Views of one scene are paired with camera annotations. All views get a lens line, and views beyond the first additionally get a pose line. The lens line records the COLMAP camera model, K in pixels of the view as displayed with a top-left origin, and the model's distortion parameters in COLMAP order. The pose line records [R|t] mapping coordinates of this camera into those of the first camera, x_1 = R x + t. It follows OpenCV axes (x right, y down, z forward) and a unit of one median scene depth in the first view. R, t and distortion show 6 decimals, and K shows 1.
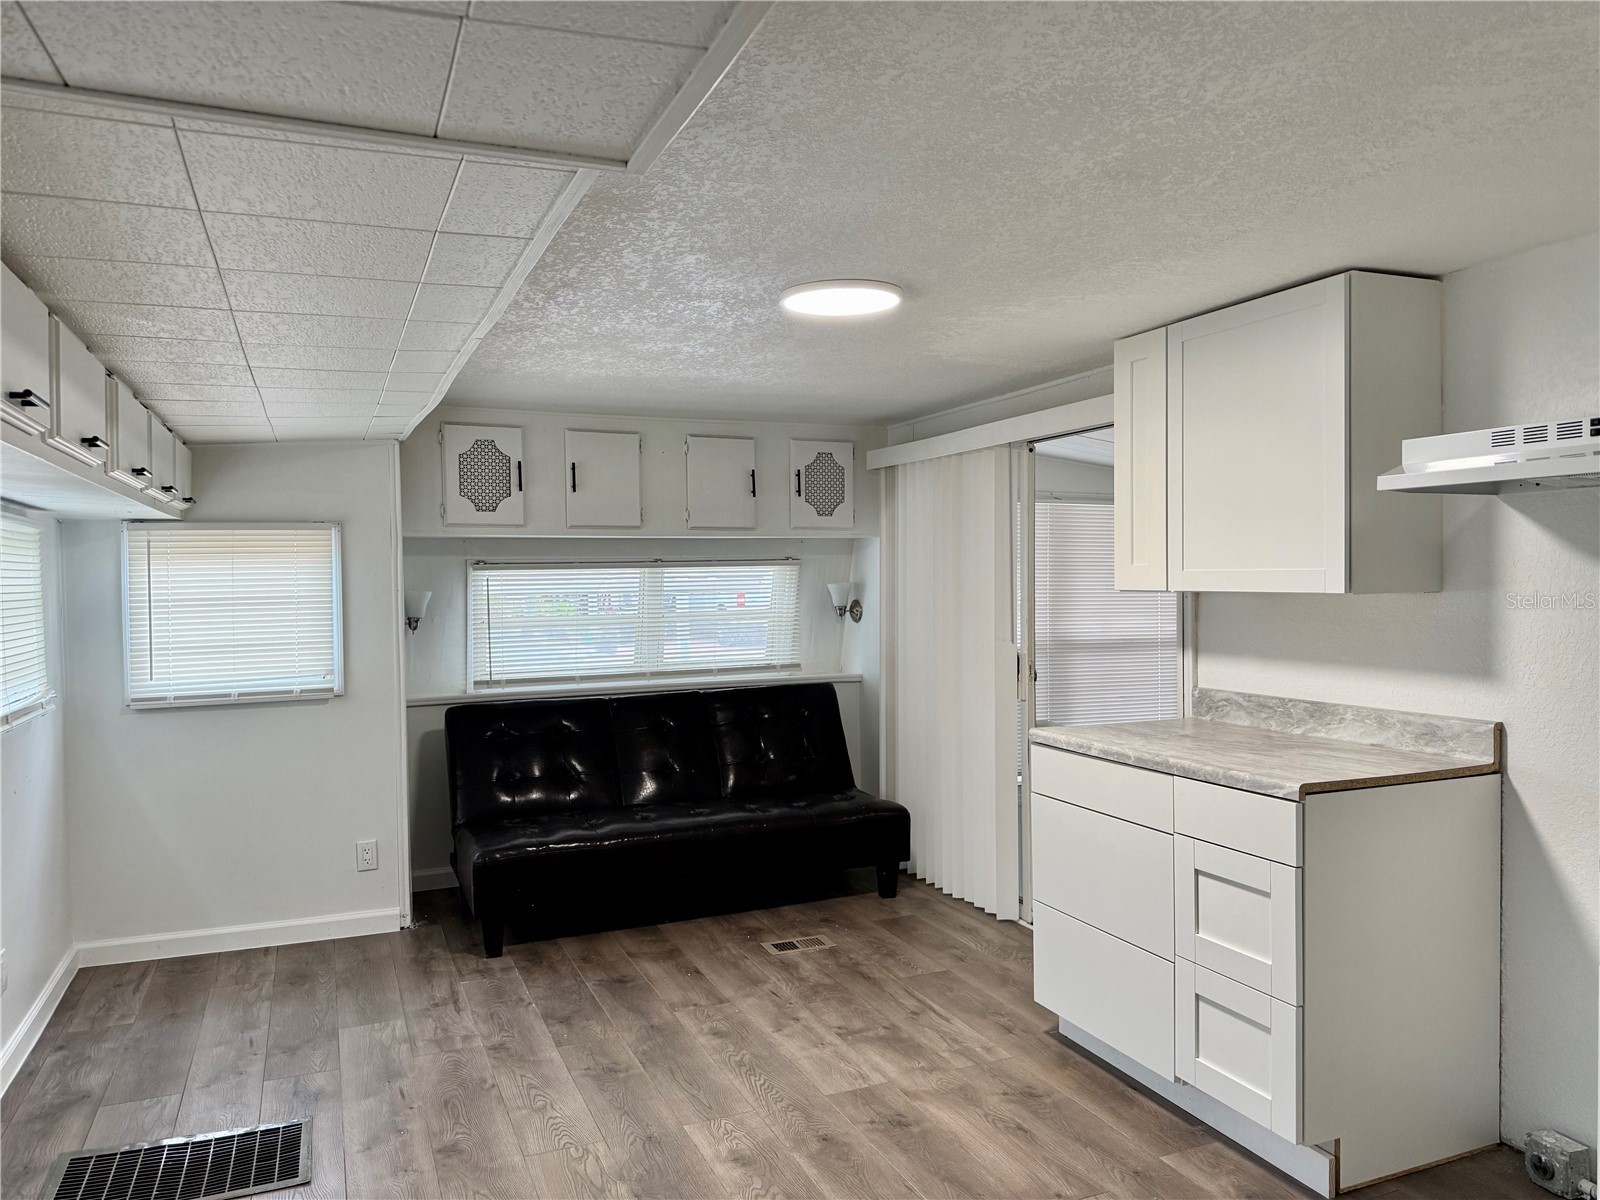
lens RADIAL K [[1127.4, 0, 815.5], [0, 1127.4, 600.2], [0, 0, 1]] dist [0.072260, -0.081394]
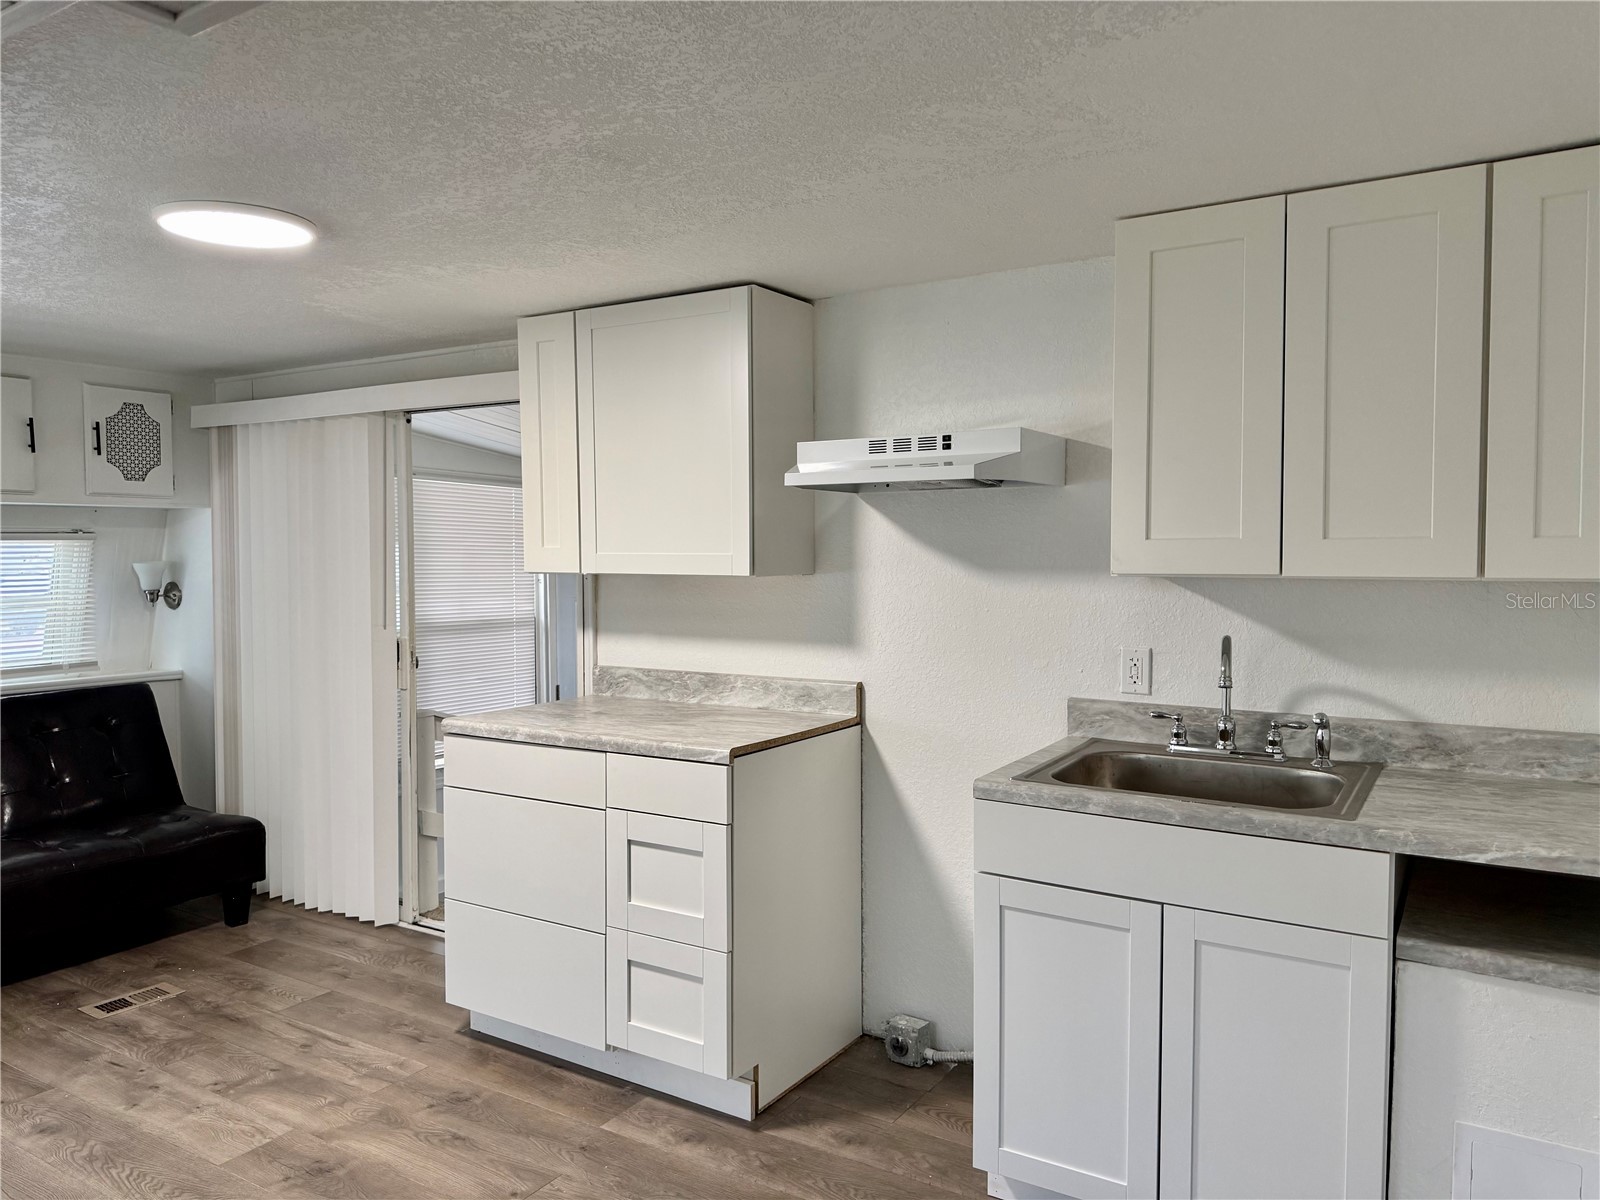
lens RADIAL K [[1127.4, 0, 799.4], [0, 1127.4, 601.8], [0, 0, 1]] dist [0.072260, -0.081394]
pose [[0.827559, -0.016670, 0.561131, -0.102560], [0.005337, 0.999747, 0.021830, -0.003310], [-0.561353, -0.015071, 0.827439, 0.053023]]
